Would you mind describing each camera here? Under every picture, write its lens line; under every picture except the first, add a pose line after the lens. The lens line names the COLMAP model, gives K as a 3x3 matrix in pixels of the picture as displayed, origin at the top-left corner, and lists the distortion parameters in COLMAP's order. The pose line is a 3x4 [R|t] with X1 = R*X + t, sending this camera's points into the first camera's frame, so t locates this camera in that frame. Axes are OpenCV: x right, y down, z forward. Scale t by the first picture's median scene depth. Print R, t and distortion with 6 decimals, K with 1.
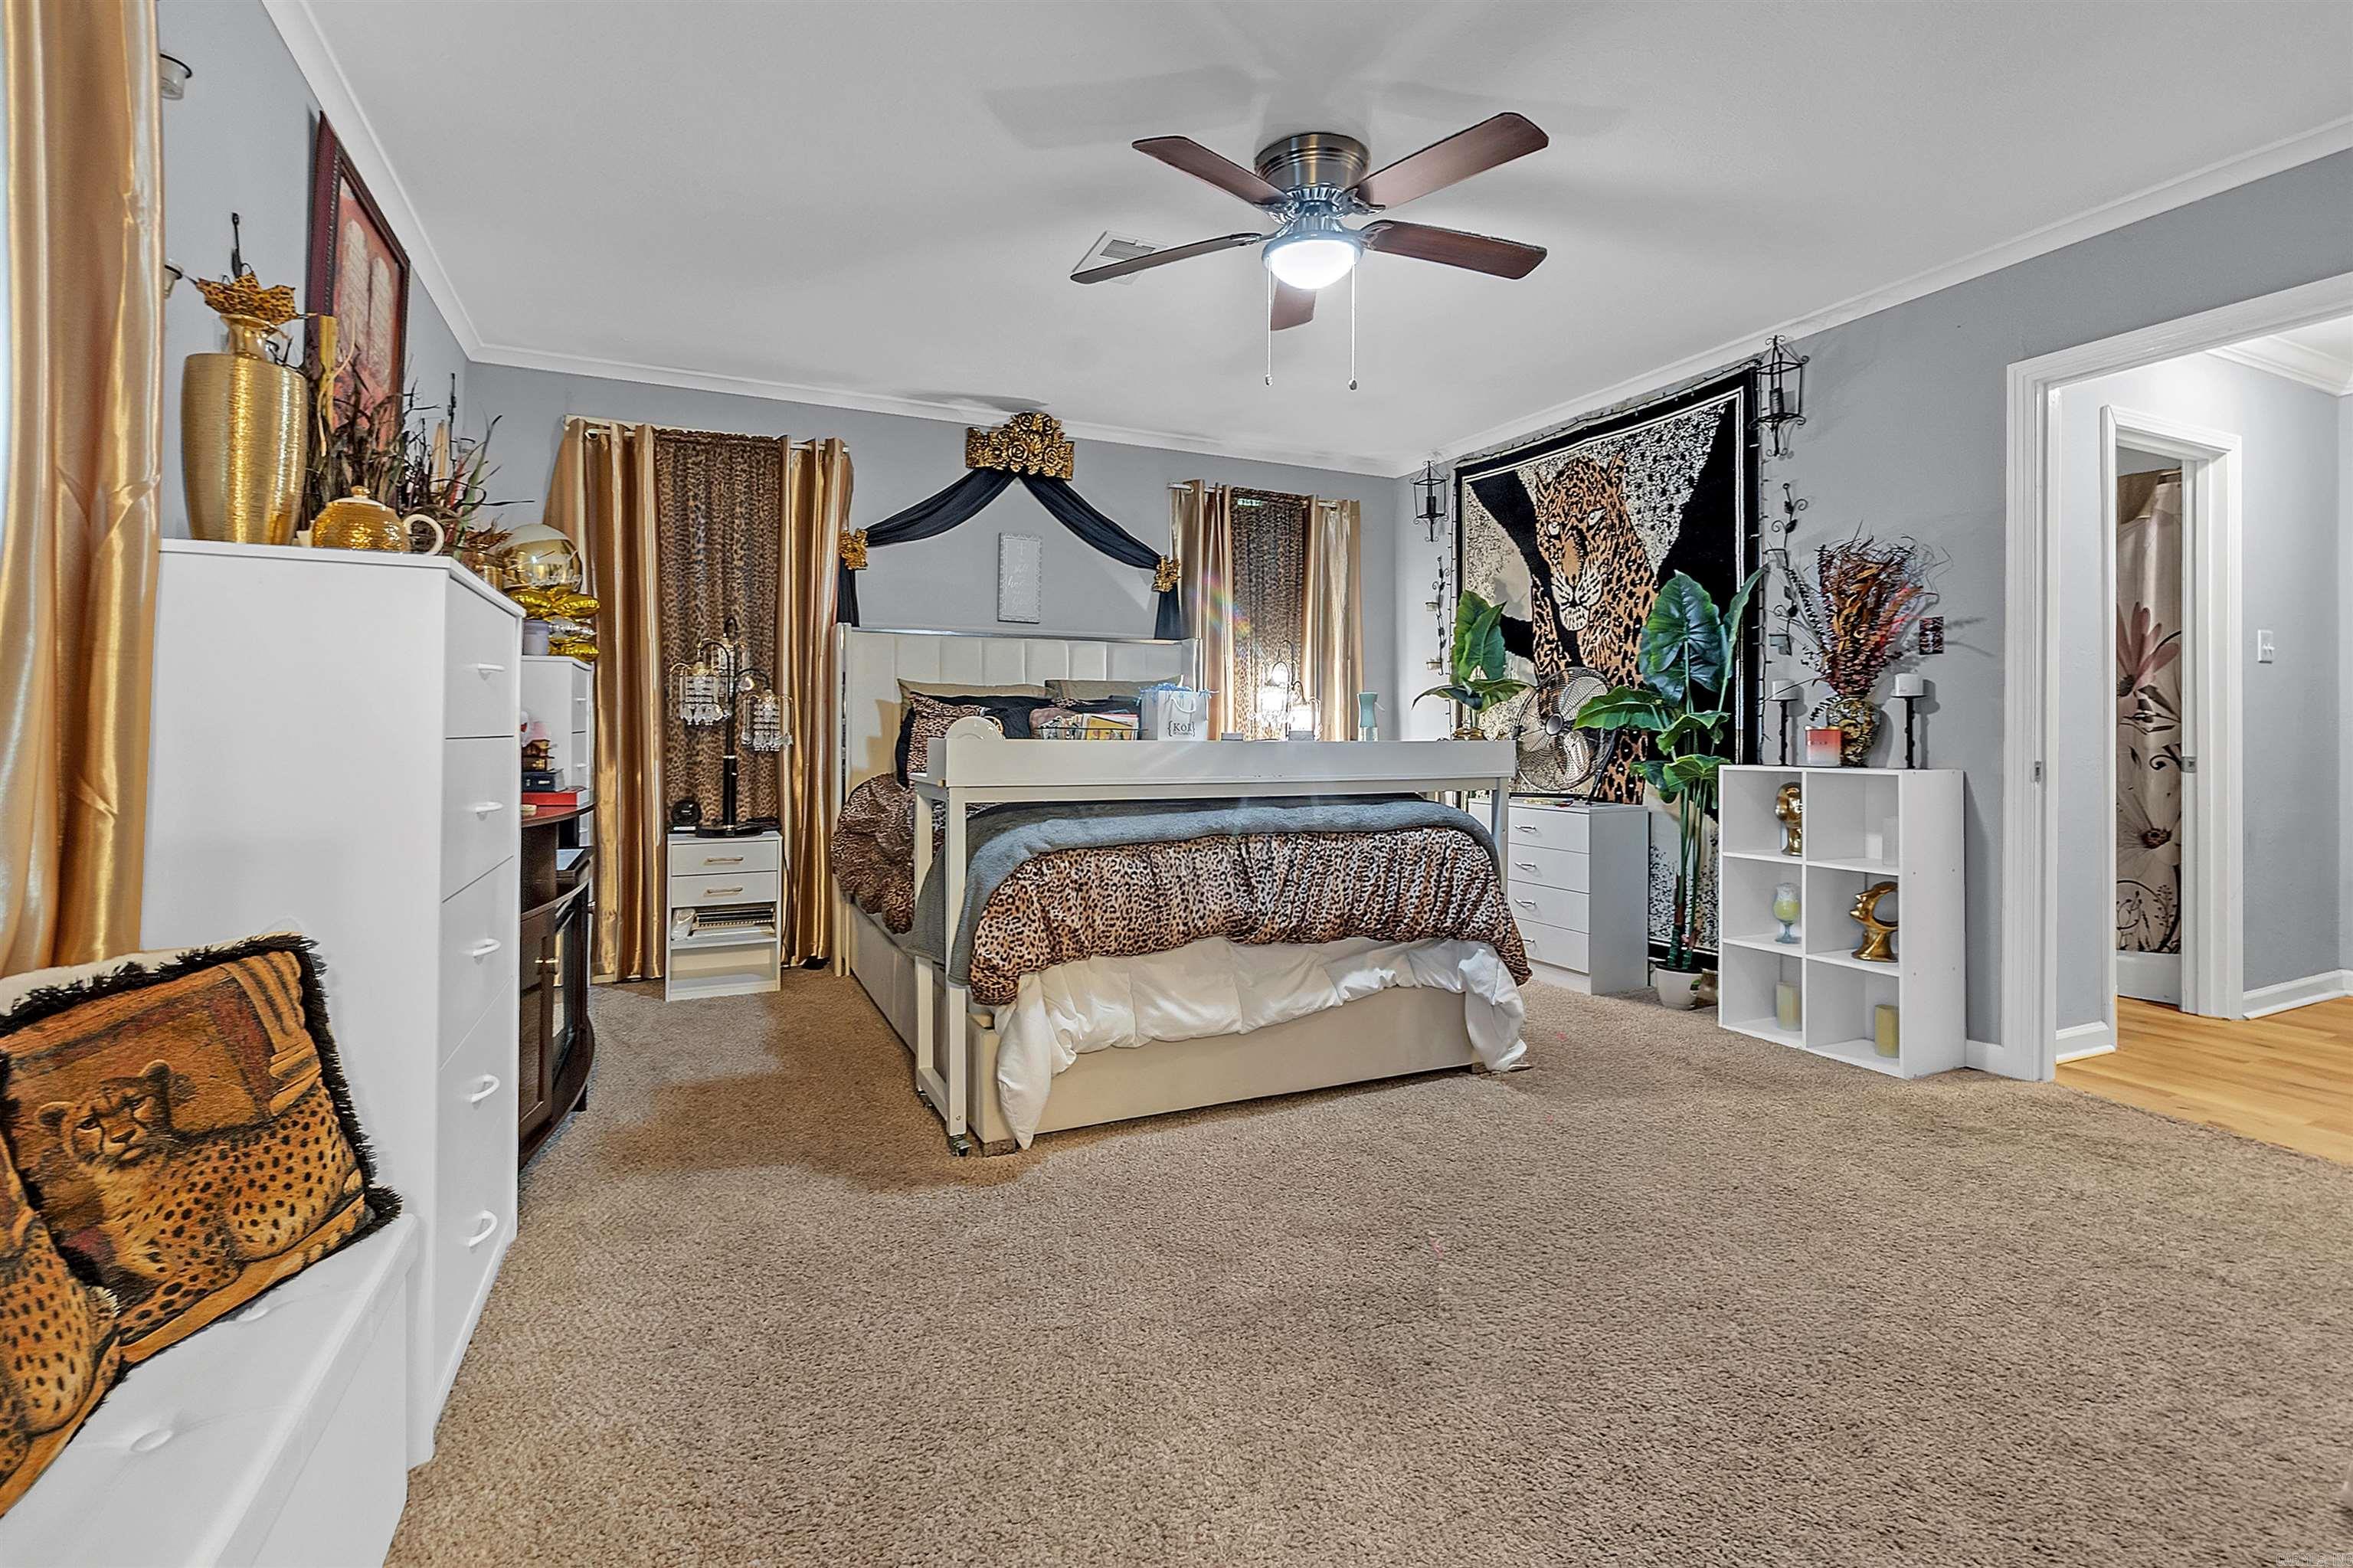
lens RADIAL K [[1028.3, 0, 1147.9], [0, 1028.3, 736.0], [0, 0, 1]] dist [-0.001198, -0.000601]
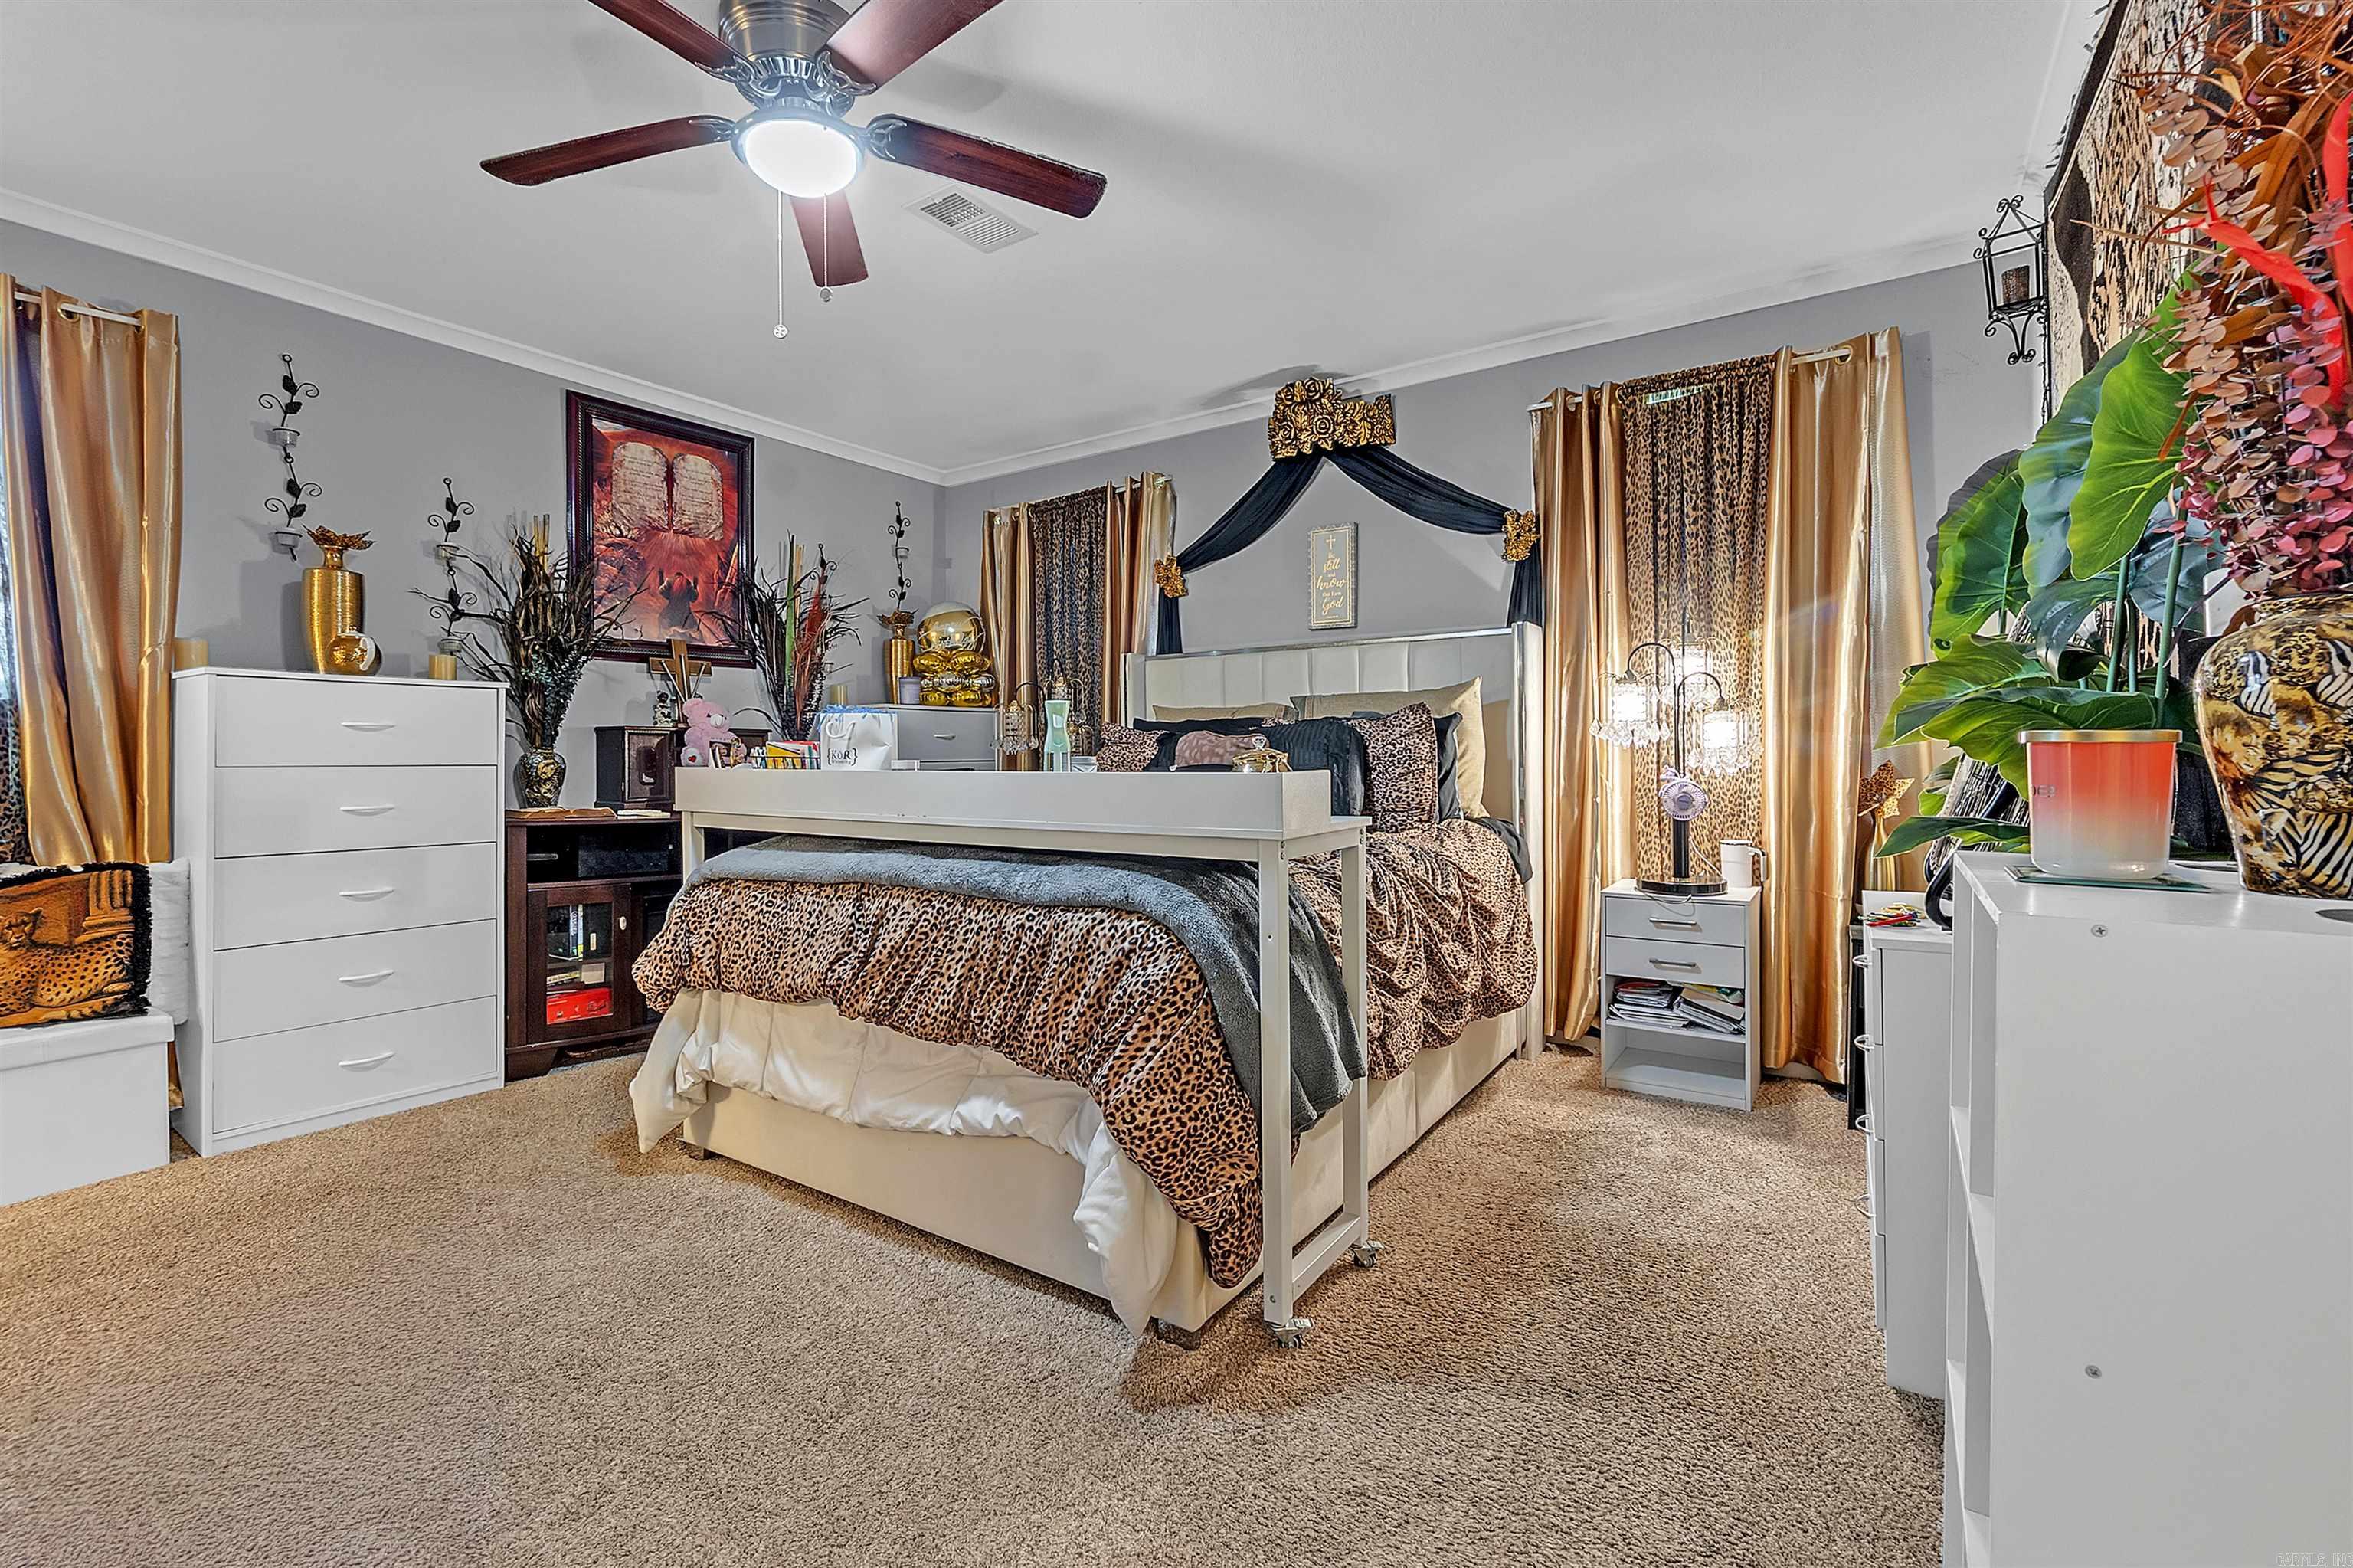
lens RADIAL K [[1028.3, 0, 1168.8], [0, 1028.3, 769.0], [0, 0, 1]] dist [-0.001198, -0.000601]
pose [[0.524470, 0.002733, -0.851425, 0.559874], [0.001532, 0.999990, 0.004154, 0.000154], [0.851428, -0.003483, 0.524460, 0.473536]]
